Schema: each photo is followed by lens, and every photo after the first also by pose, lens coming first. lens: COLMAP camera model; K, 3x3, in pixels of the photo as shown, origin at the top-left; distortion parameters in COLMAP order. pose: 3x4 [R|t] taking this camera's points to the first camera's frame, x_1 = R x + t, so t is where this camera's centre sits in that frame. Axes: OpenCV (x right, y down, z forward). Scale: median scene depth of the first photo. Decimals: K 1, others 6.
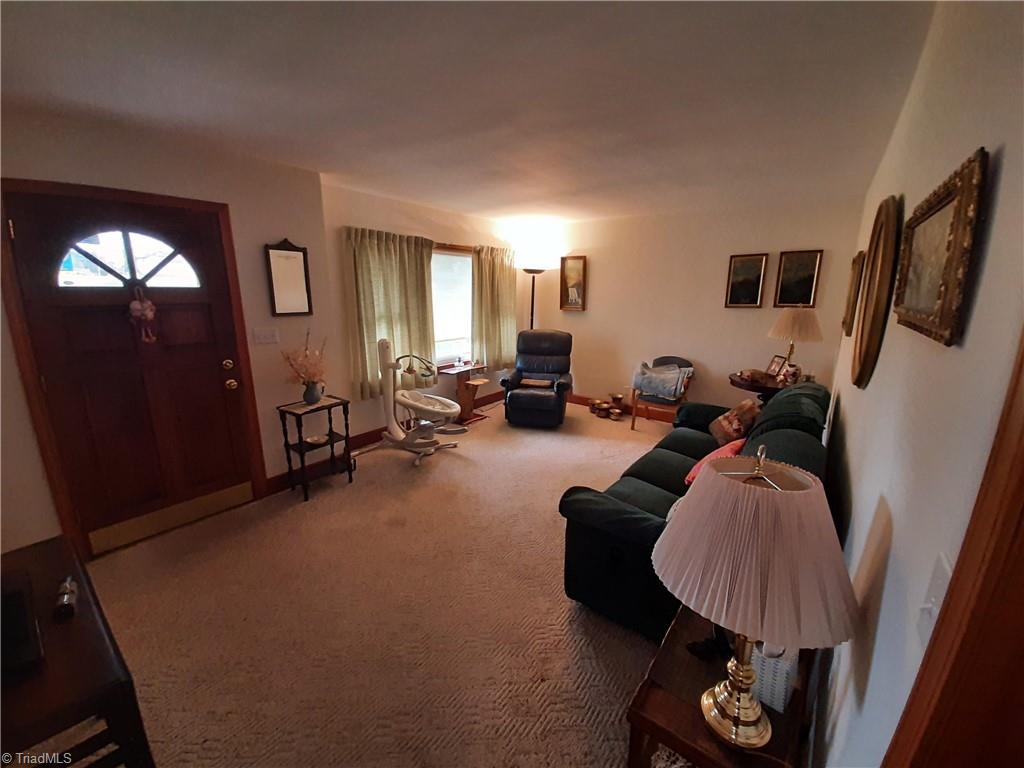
lens RADIAL K [[410.6, 0, 512.0], [0, 410.6, 384.0], [0, 0, 1]] dist [0.001108, -0.000152]
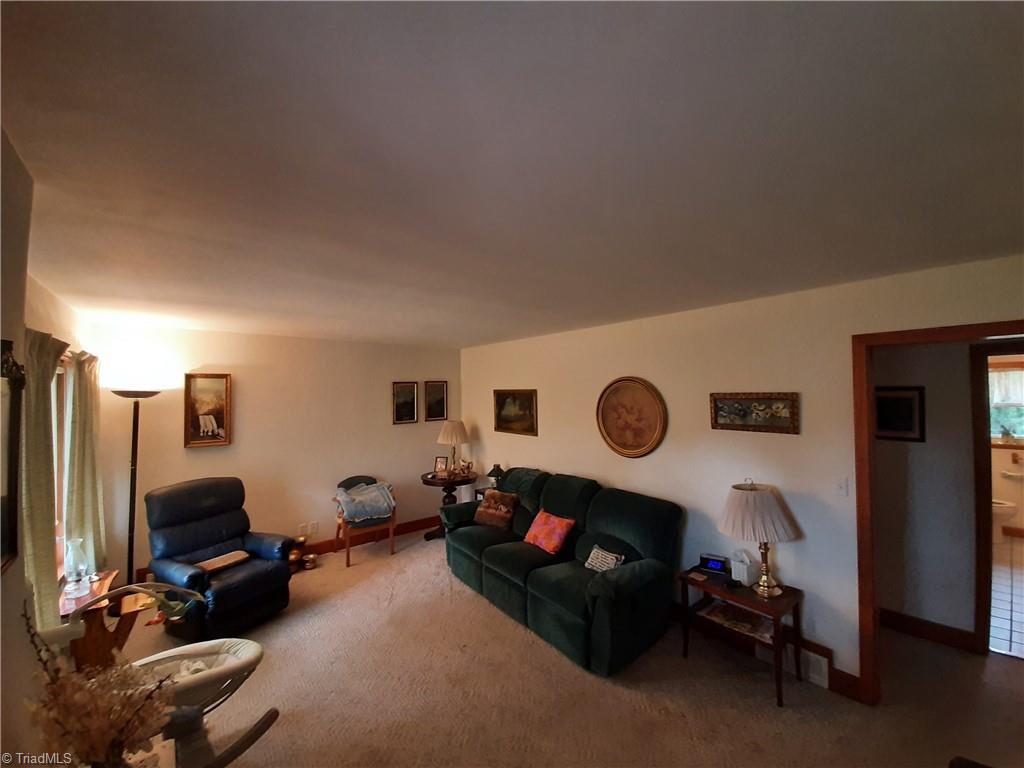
lens RADIAL K [[410.6, 0, 512.0], [0, 410.6, 384.0], [0, 0, 1]] dist [0.001108, -0.000152]
pose [[0.218772, 0.009281, 0.975732, -0.563602], [0.232271, 0.970717, -0.061312, -0.152381], [-0.947728, 0.240047, 0.210210, 0.417147]]
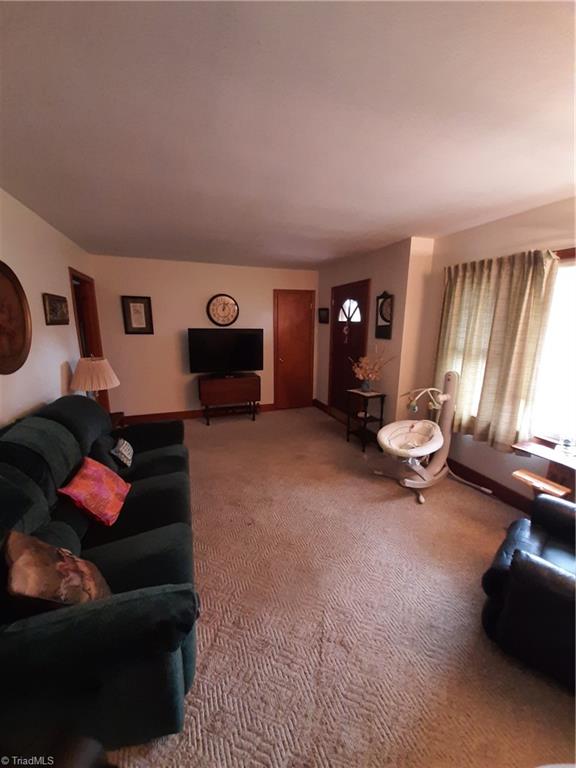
lens RADIAL K [[285.0, 0, 272.0], [0, 285.0, 385.7], [0, 0, 1]] dist [0.000782, -0.000060]
pose [[-0.567035, 0.160484, -0.807909, 0.481736], [-0.199982, 0.924667, 0.324035, -0.206513], [0.799049, 0.345306, -0.492224, 0.962676]]
